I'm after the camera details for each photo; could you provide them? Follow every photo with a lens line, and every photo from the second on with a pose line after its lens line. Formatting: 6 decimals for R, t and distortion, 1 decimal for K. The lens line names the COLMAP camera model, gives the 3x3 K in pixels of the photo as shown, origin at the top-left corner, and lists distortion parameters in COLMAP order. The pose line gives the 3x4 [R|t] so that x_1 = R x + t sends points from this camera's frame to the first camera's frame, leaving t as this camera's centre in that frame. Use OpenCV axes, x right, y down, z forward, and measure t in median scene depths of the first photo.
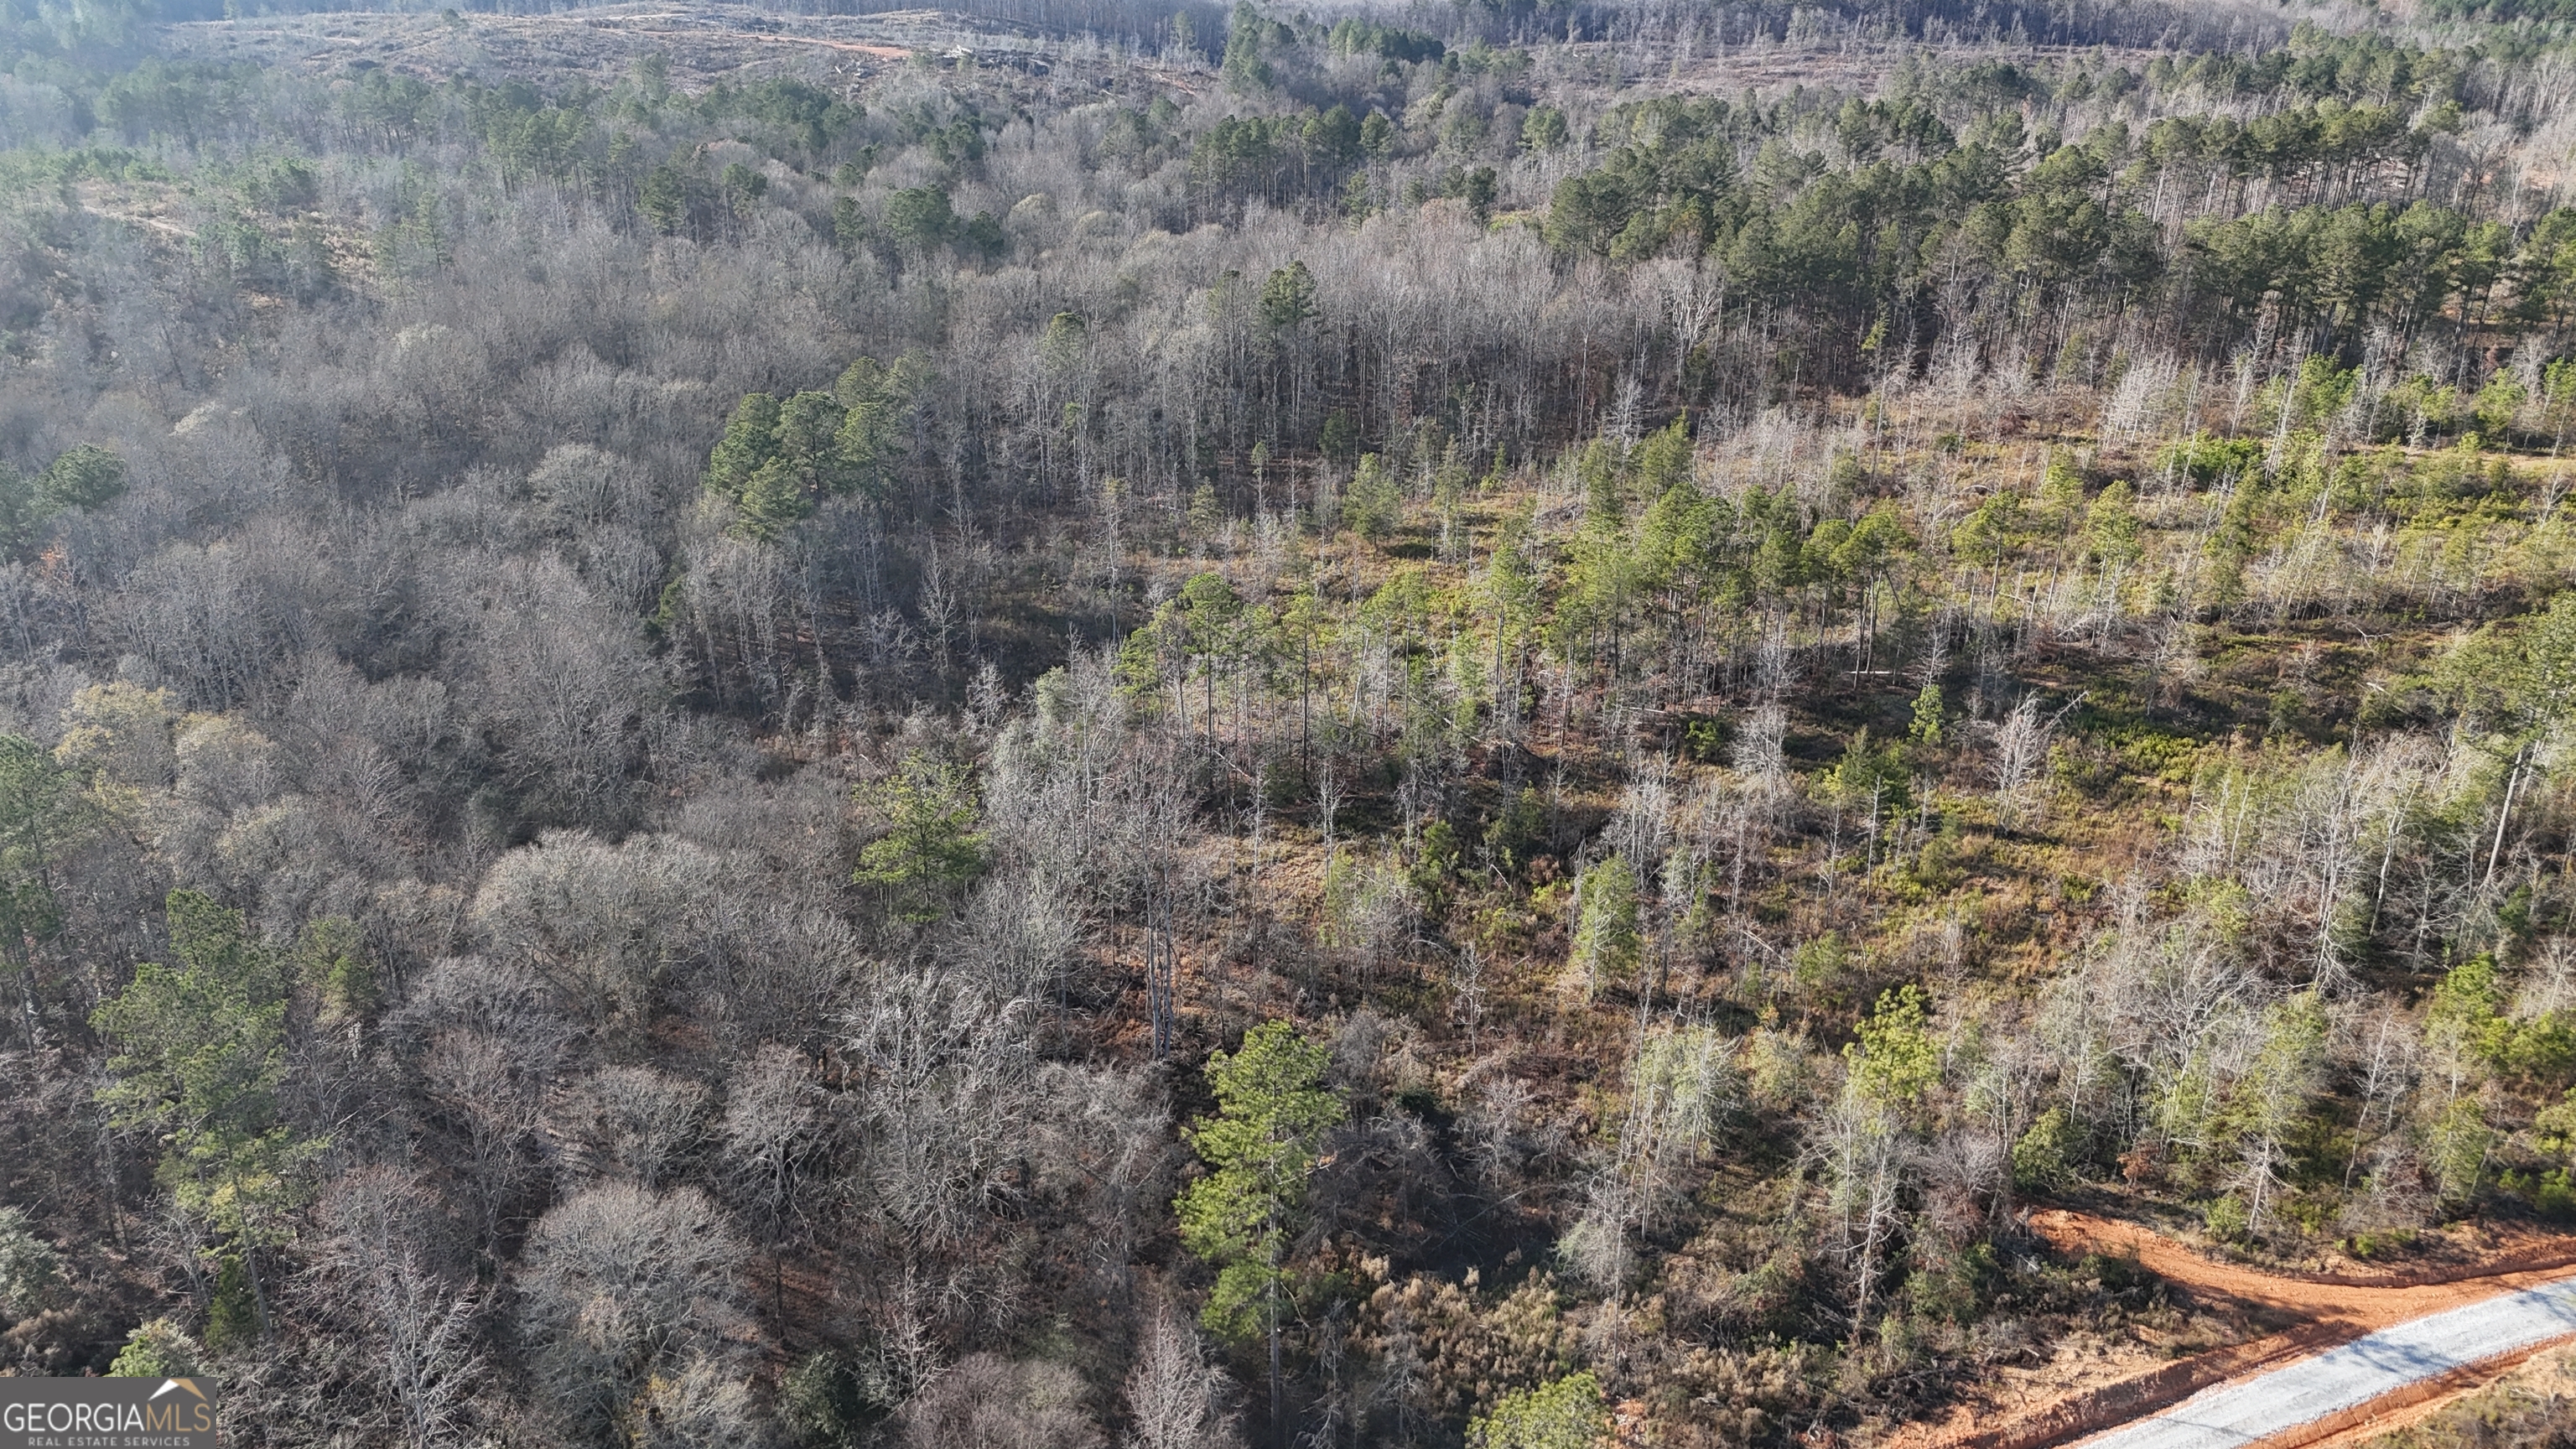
lens RADIAL K [[1900.4, 0, 1288.0], [0, 1900.4, 724.5], [0, 0, 1]] dist [0.069735, -0.060949]
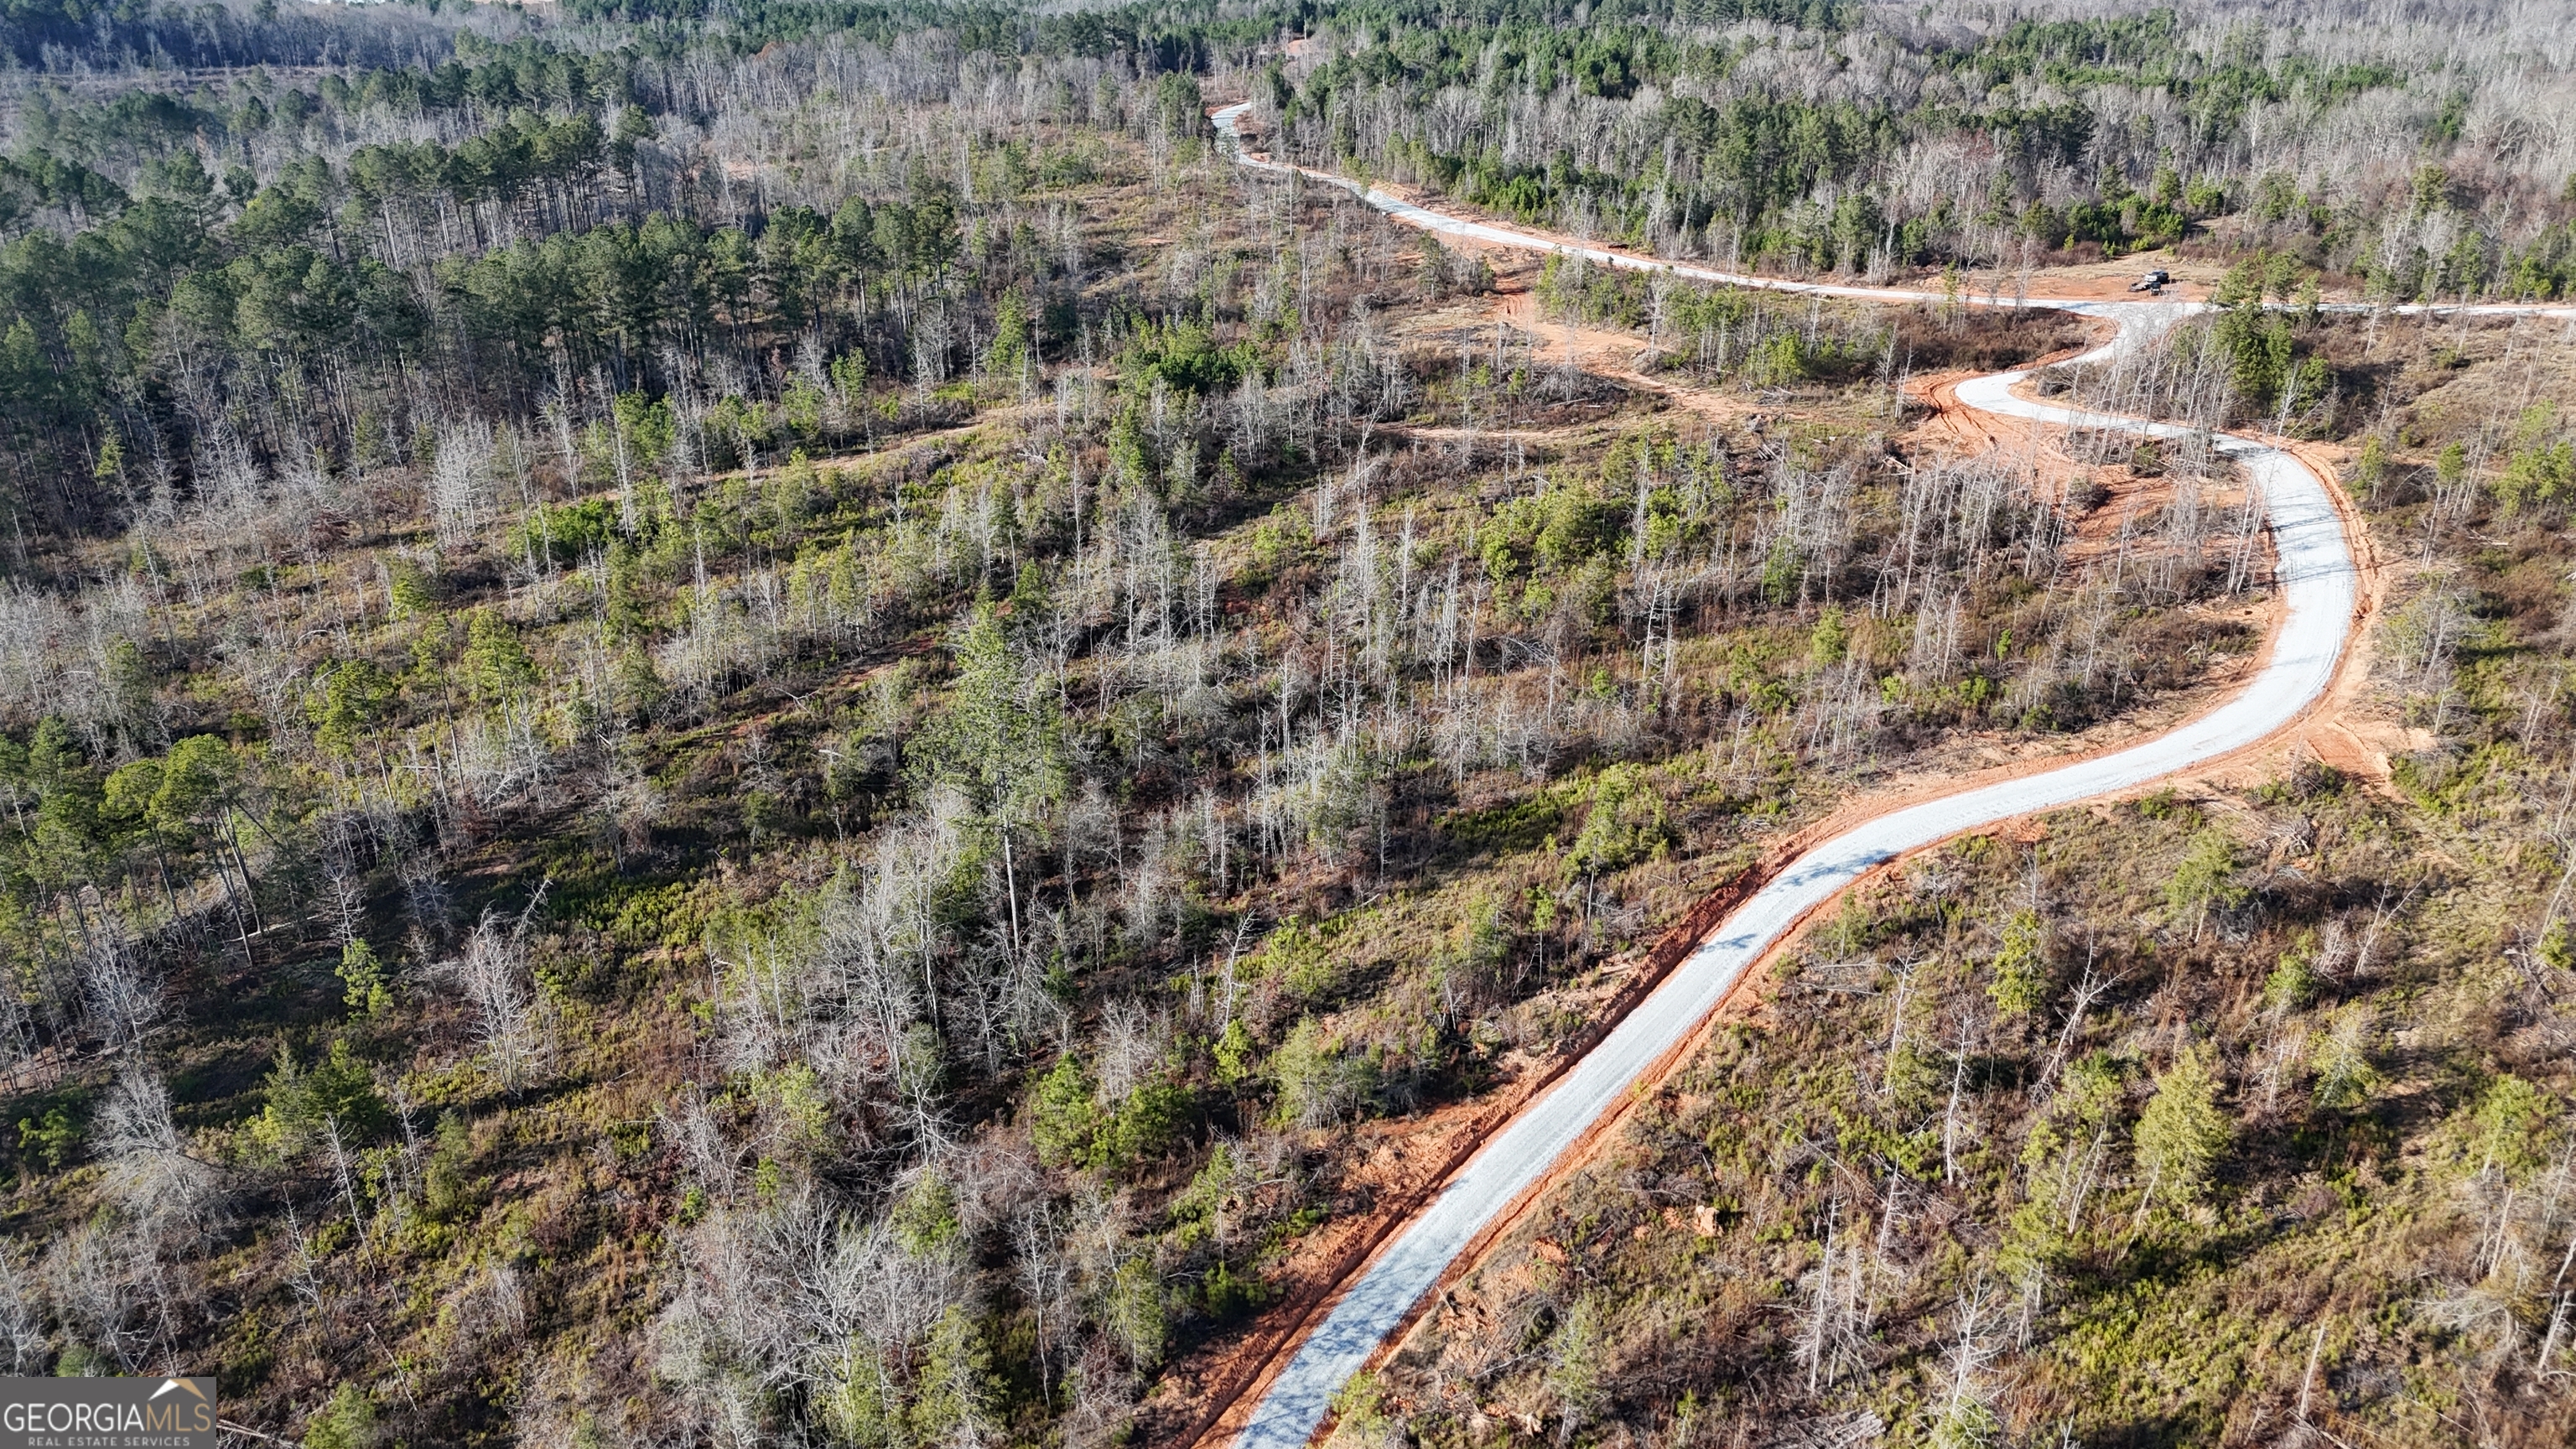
lens RADIAL K [[1895.6, 0, 1288.0], [0, 1895.6, 724.5], [0, 0, 1]] dist [0.079777, -0.072522]
pose [[0.662933, -0.308886, 0.681989, 0.053467], [0.310674, 0.942290, 0.124788, -0.049916], [-0.681176, 0.129150, 0.720638, 0.113584]]
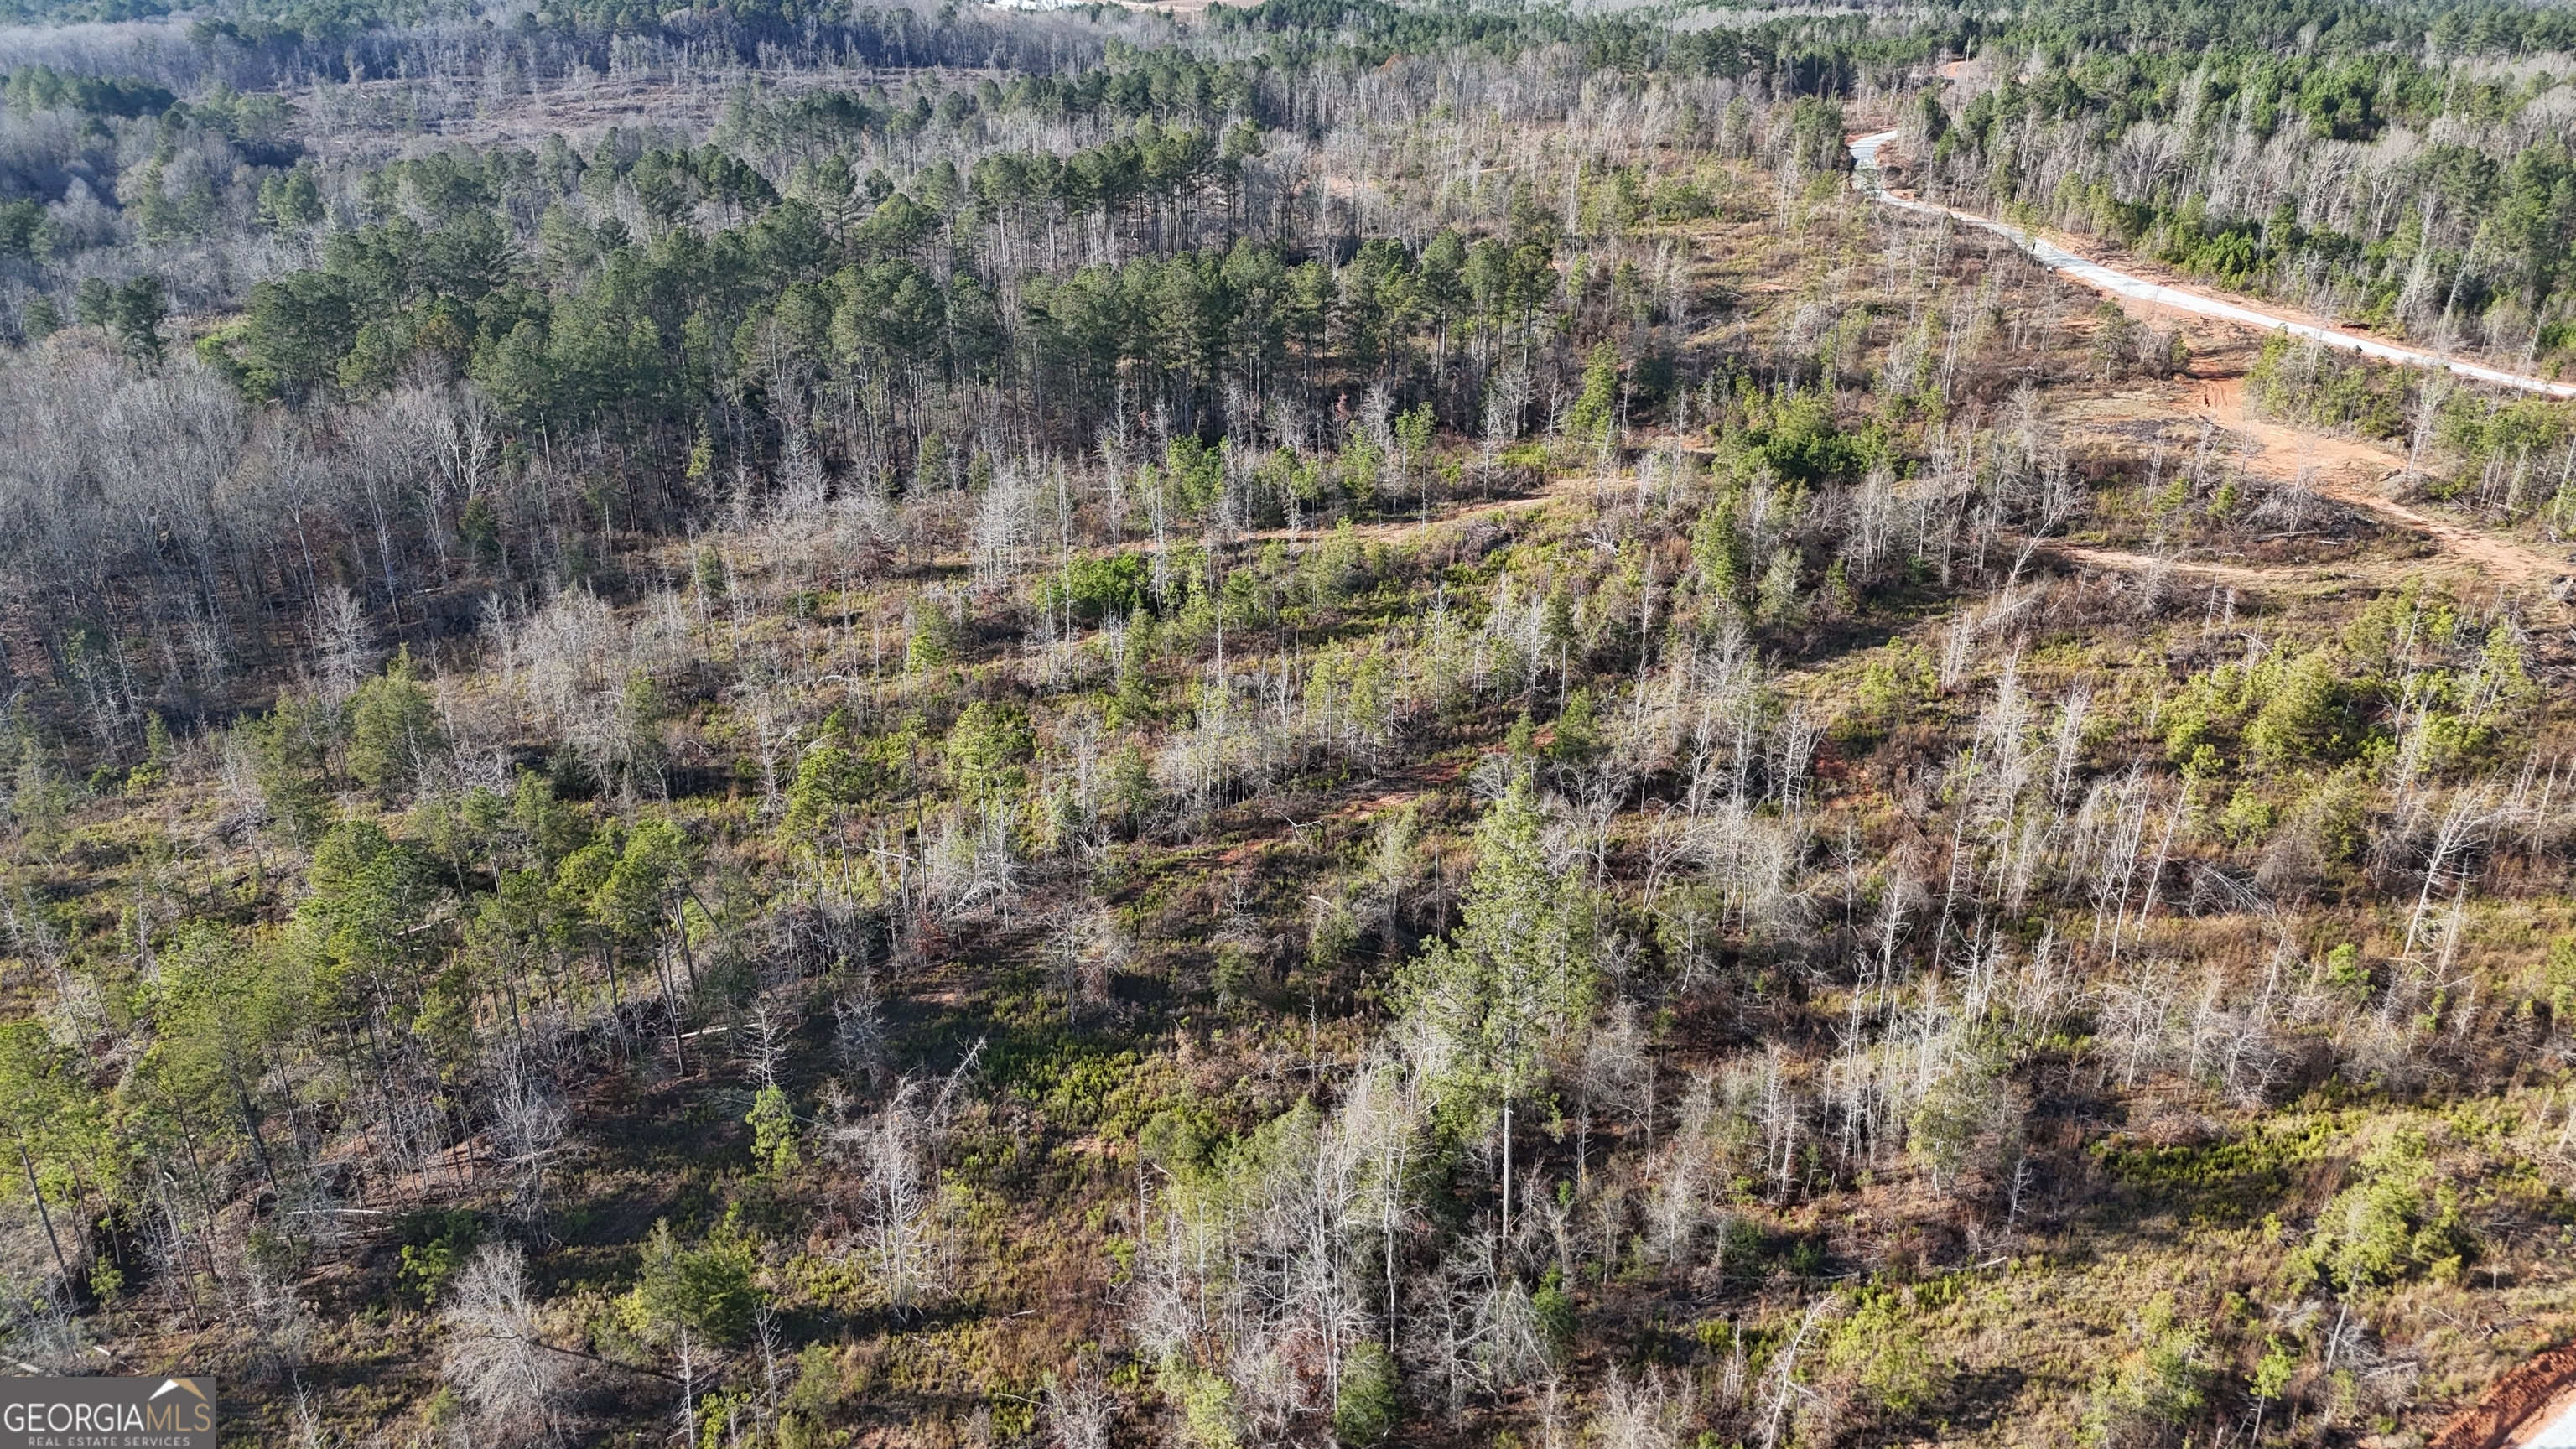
lens RADIAL K [[1900.4, 0, 1288.0], [0, 1900.4, 724.5], [0, 0, 1]] dist [0.069735, -0.060949]
pose [[0.858033, -0.209140, 0.469084, 0.125100], [0.212826, 0.976013, 0.045860, -0.083095], [-0.467424, 0.060484, 0.881962, 0.194425]]
